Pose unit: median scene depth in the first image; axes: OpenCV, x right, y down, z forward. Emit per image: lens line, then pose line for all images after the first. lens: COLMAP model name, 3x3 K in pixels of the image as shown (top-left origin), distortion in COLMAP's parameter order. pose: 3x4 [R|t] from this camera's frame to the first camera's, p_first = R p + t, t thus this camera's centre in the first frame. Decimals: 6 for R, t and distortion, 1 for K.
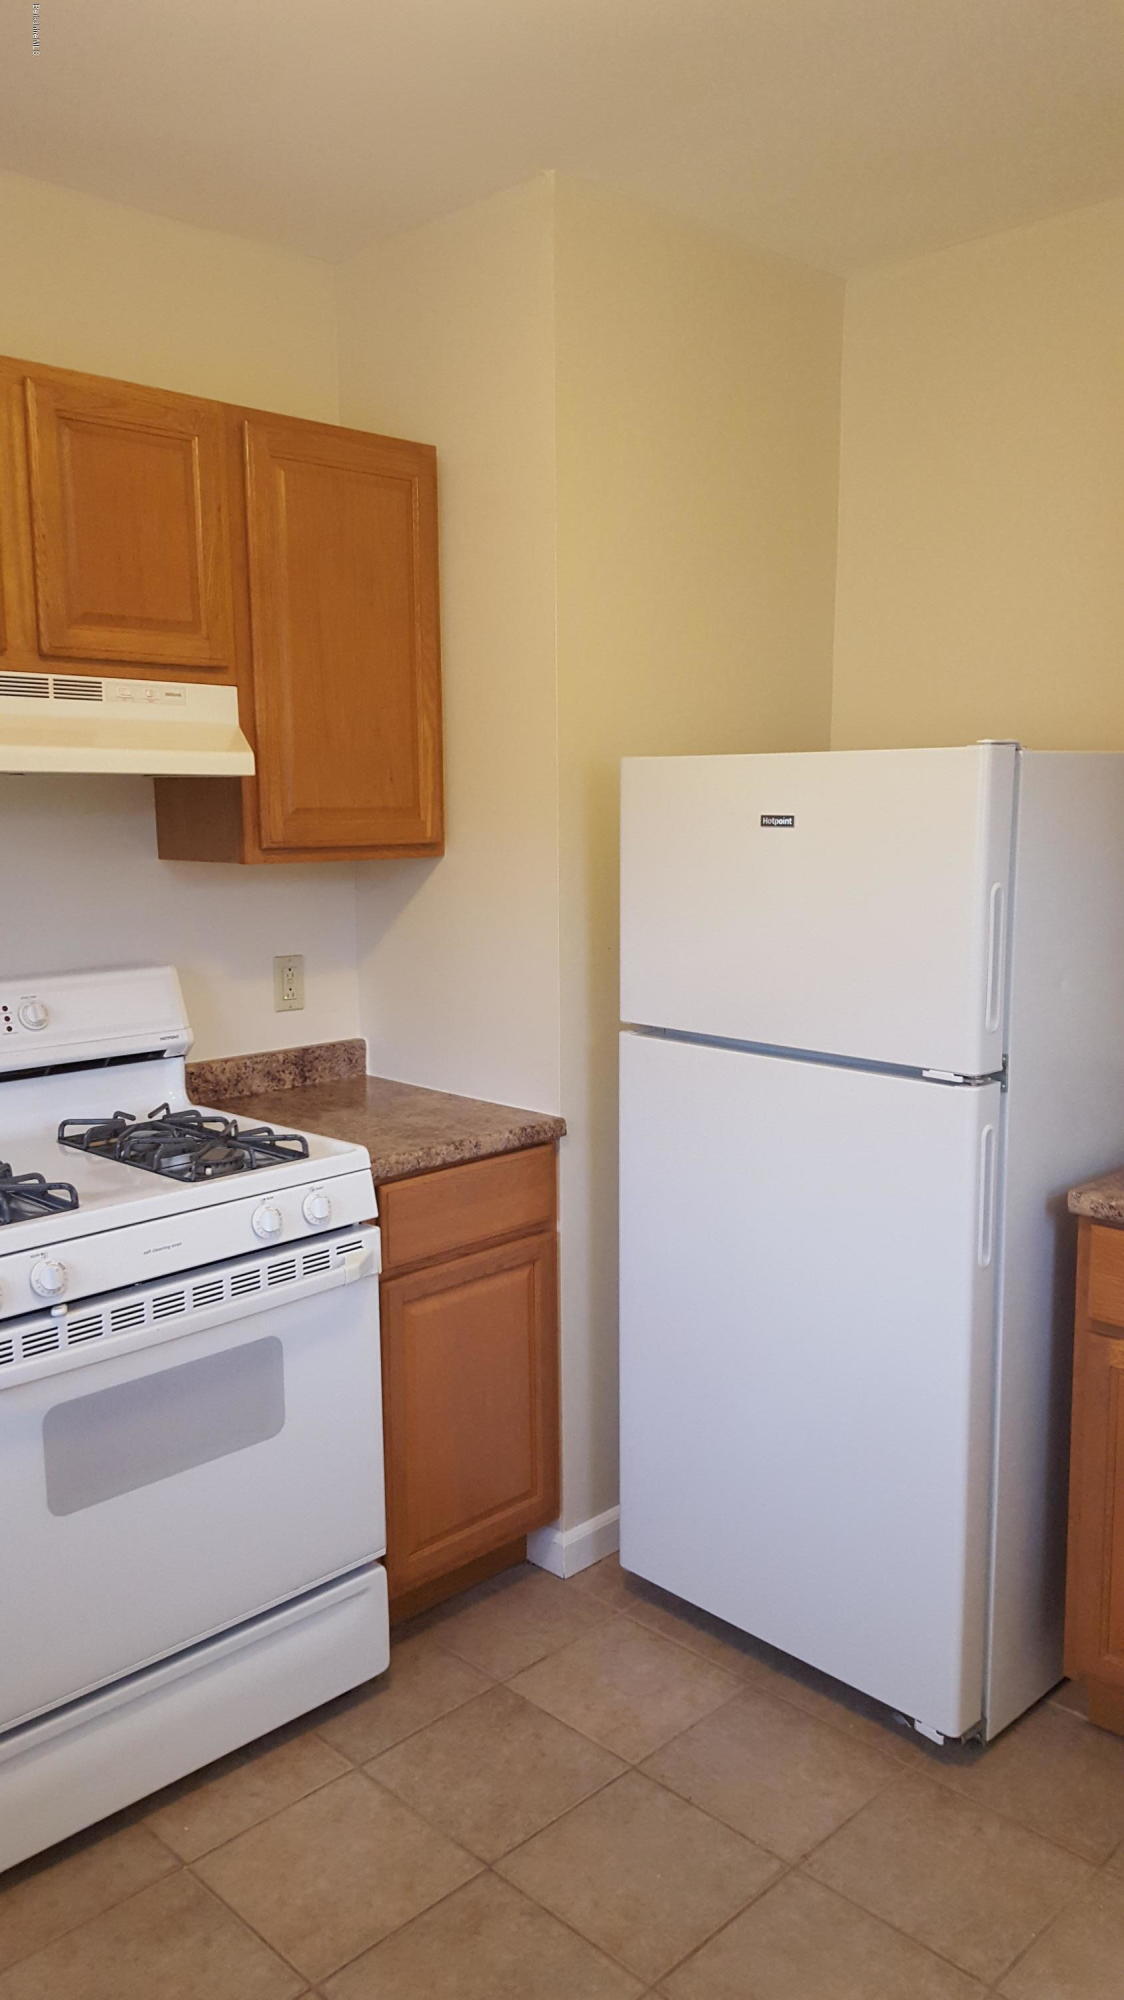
lens RADIAL K [[1521.4, 0, 562.0], [0, 1521.4, 1000.0], [0, 0, 1]] dist [0.118513, -0.227842]
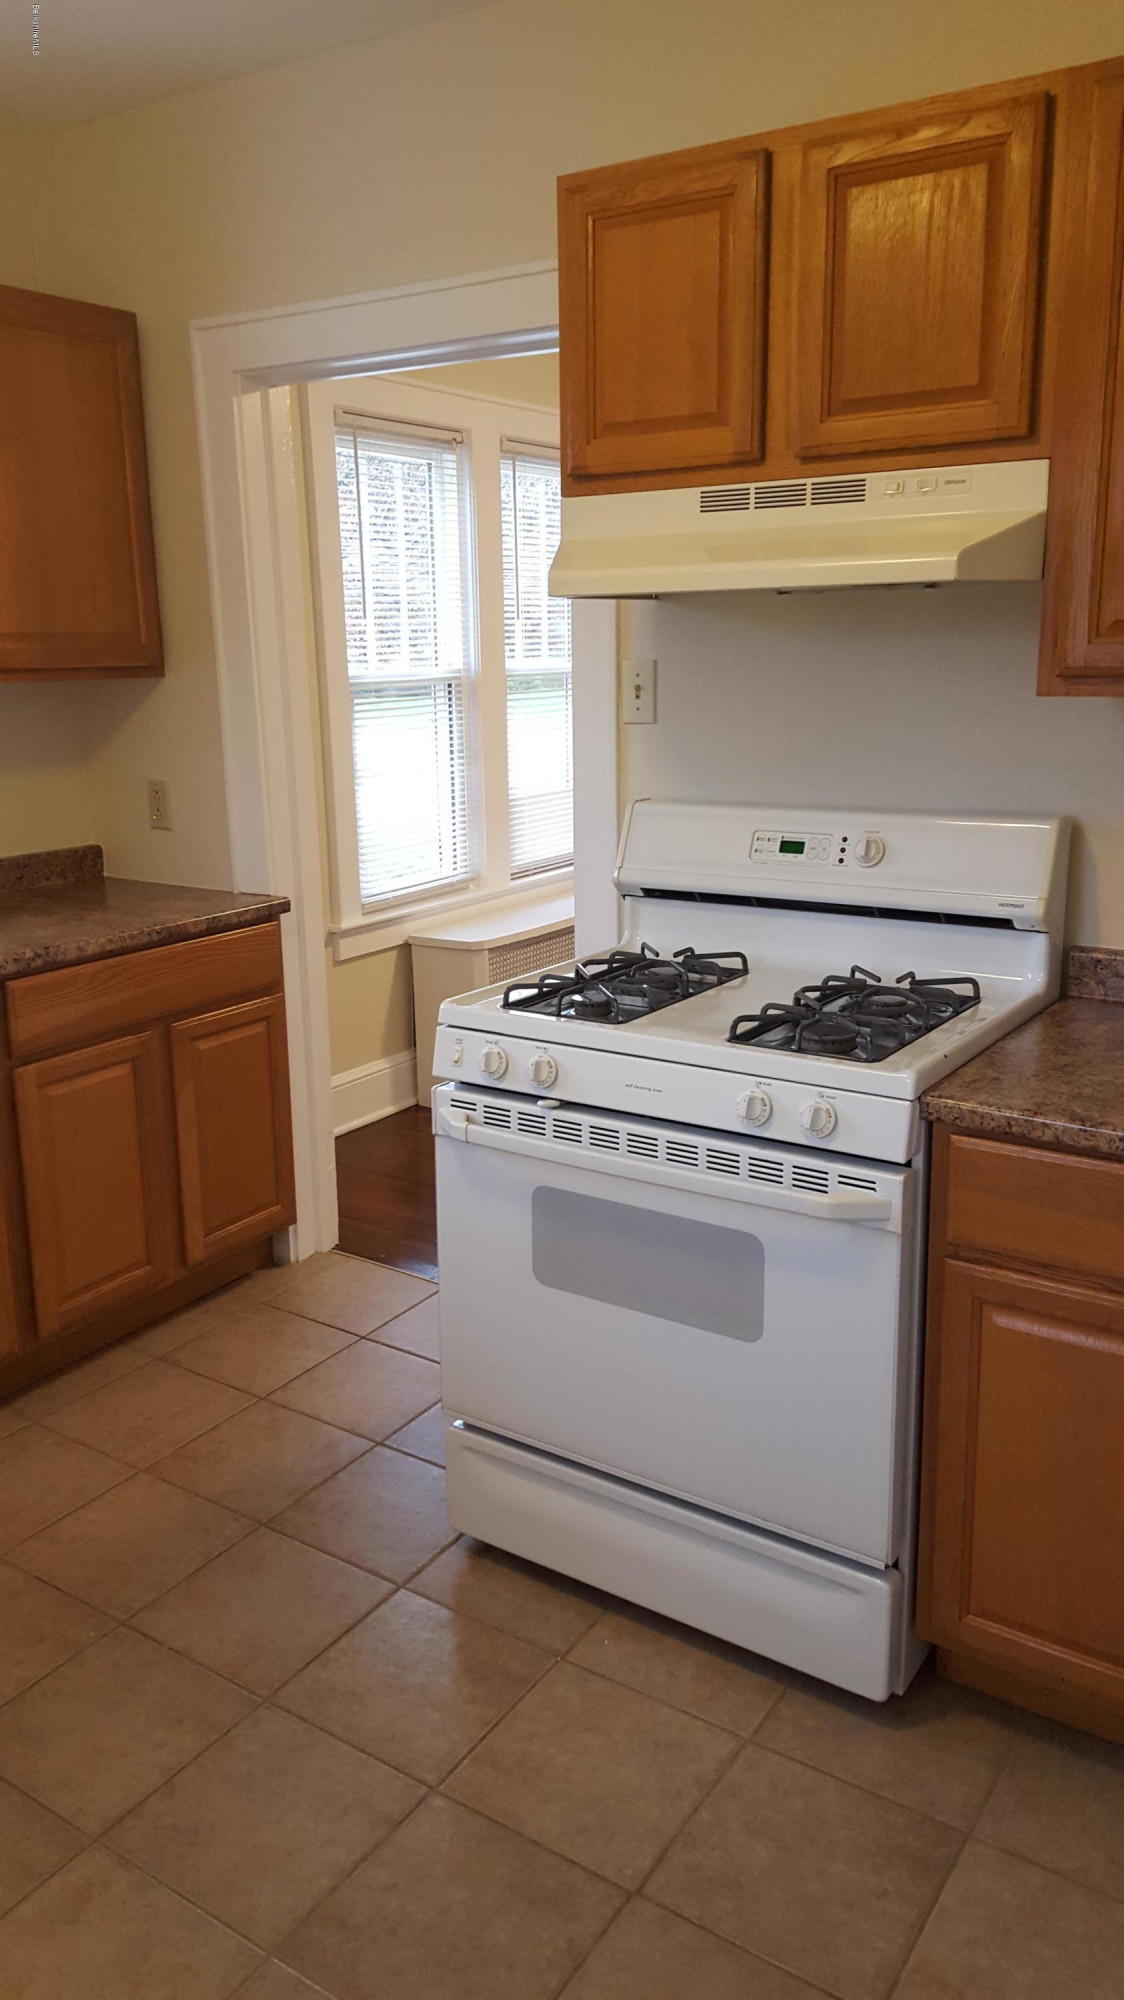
lens RADIAL K [[1521.4, 0, 562.0], [0, 1521.4, 1000.0], [0, 0, 1]] dist [0.118513, -0.227842]
pose [[0.142547, 0.228123, -0.963141, 0.612616], [-0.115617, 0.970254, 0.212696, -0.087491], [0.983012, 0.081036, 0.164682, 0.730538]]
